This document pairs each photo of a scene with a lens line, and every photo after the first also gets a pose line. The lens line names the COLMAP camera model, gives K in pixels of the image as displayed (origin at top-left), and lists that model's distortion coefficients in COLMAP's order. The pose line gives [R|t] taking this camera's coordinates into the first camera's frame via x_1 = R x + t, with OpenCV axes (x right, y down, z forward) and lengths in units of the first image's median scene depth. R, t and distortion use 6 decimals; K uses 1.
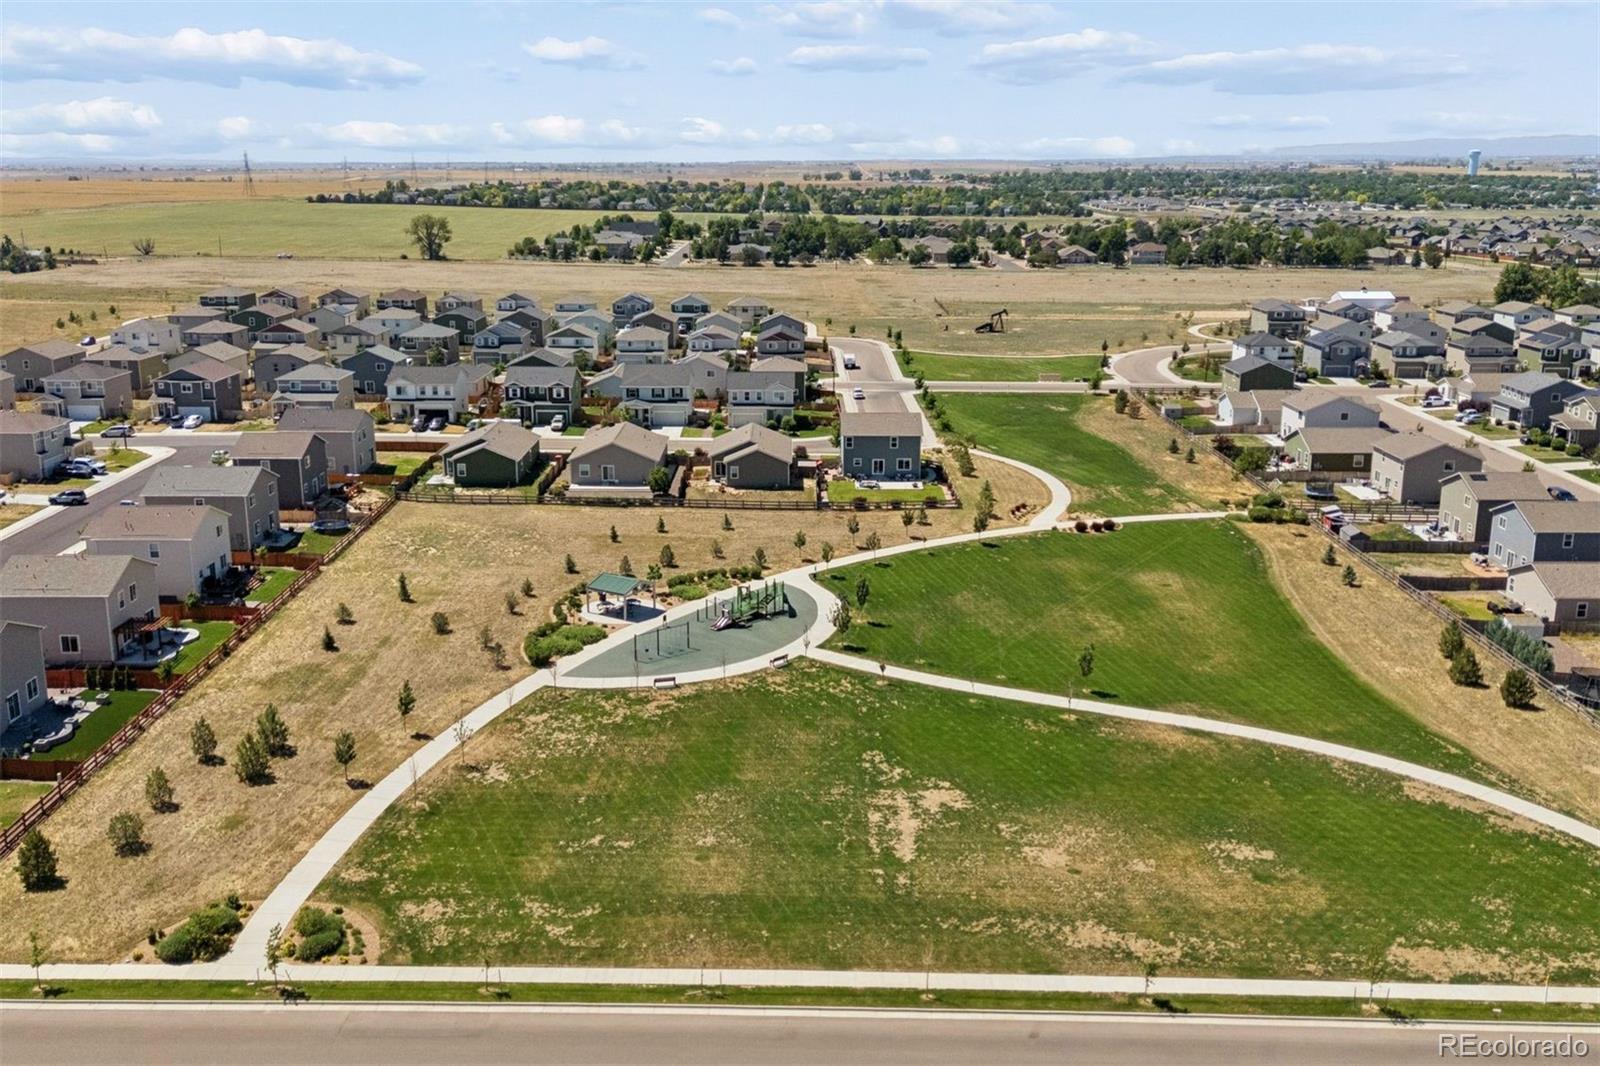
lens RADIAL K [[1432.9, 0, 800.0], [0, 1432.9, 533.0], [0, 0, 1]] dist [0.085212, -0.079814]
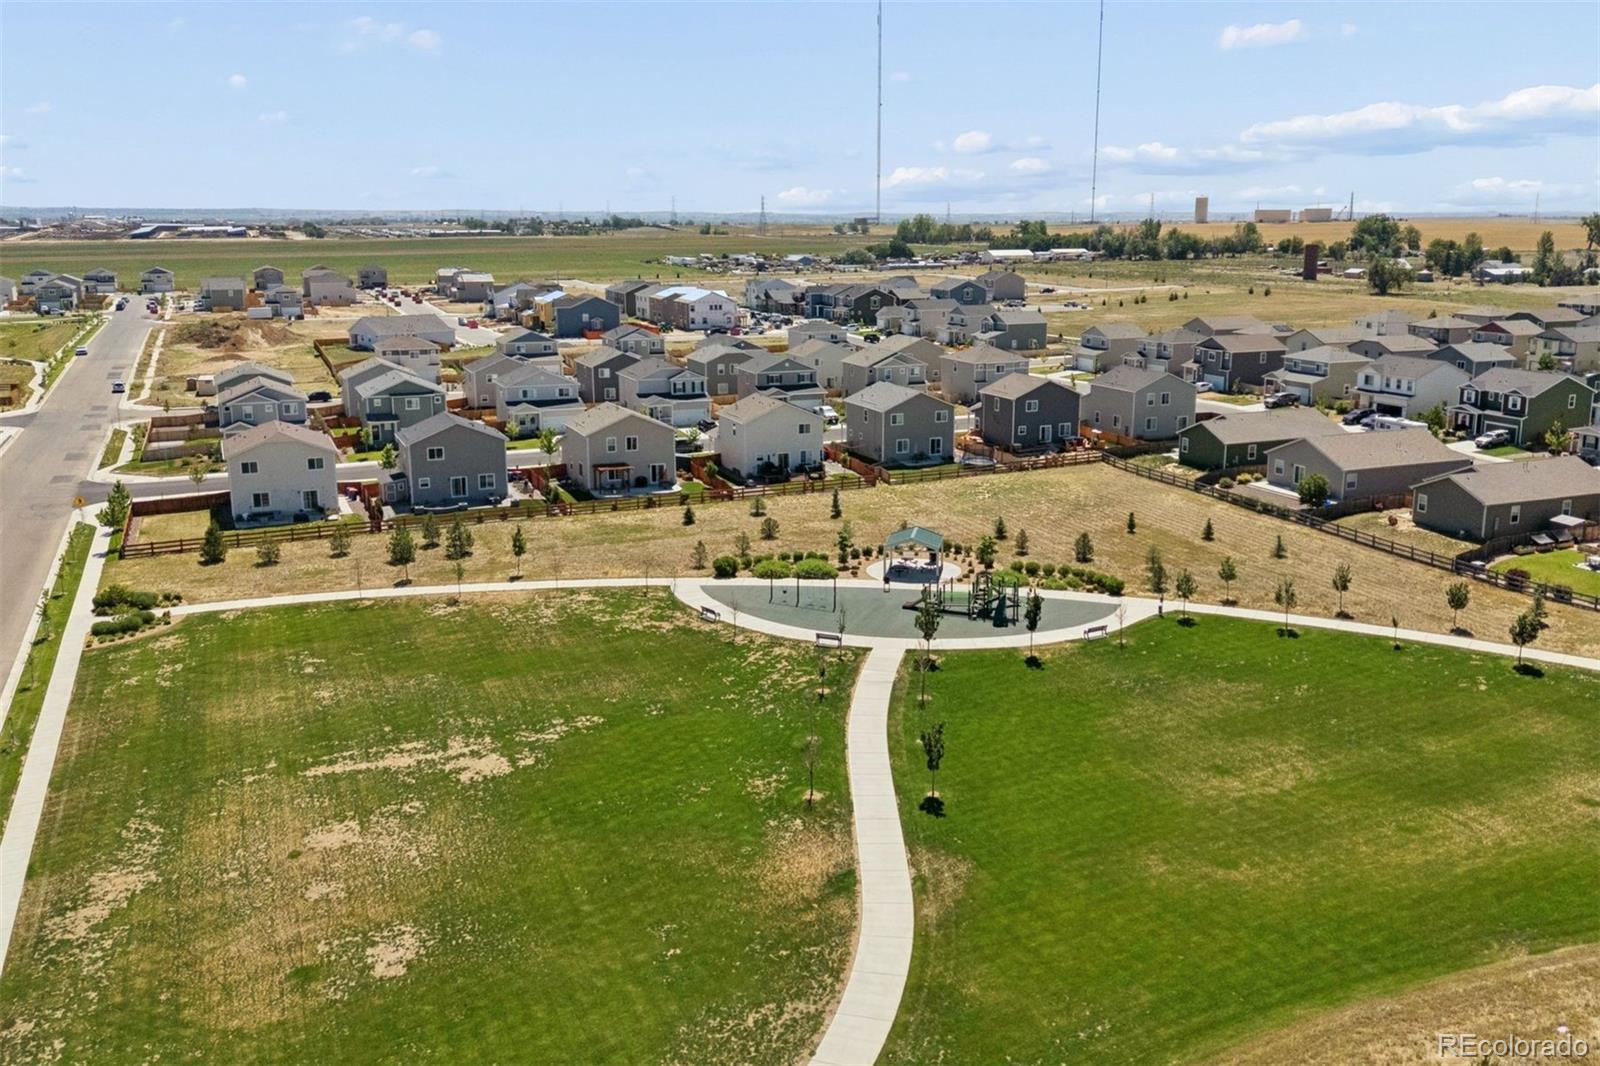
lens RADIAL K [[1432.9, 0, 800.0], [0, 1432.9, 533.0], [0, 0, 1]] dist [0.085212, -0.079814]
pose [[0.411087, 0.205592, -0.888110, 0.857528], [-0.234806, 0.965244, 0.114762, -0.071991], [0.880837, 0.161357, 0.445074, 0.788710]]
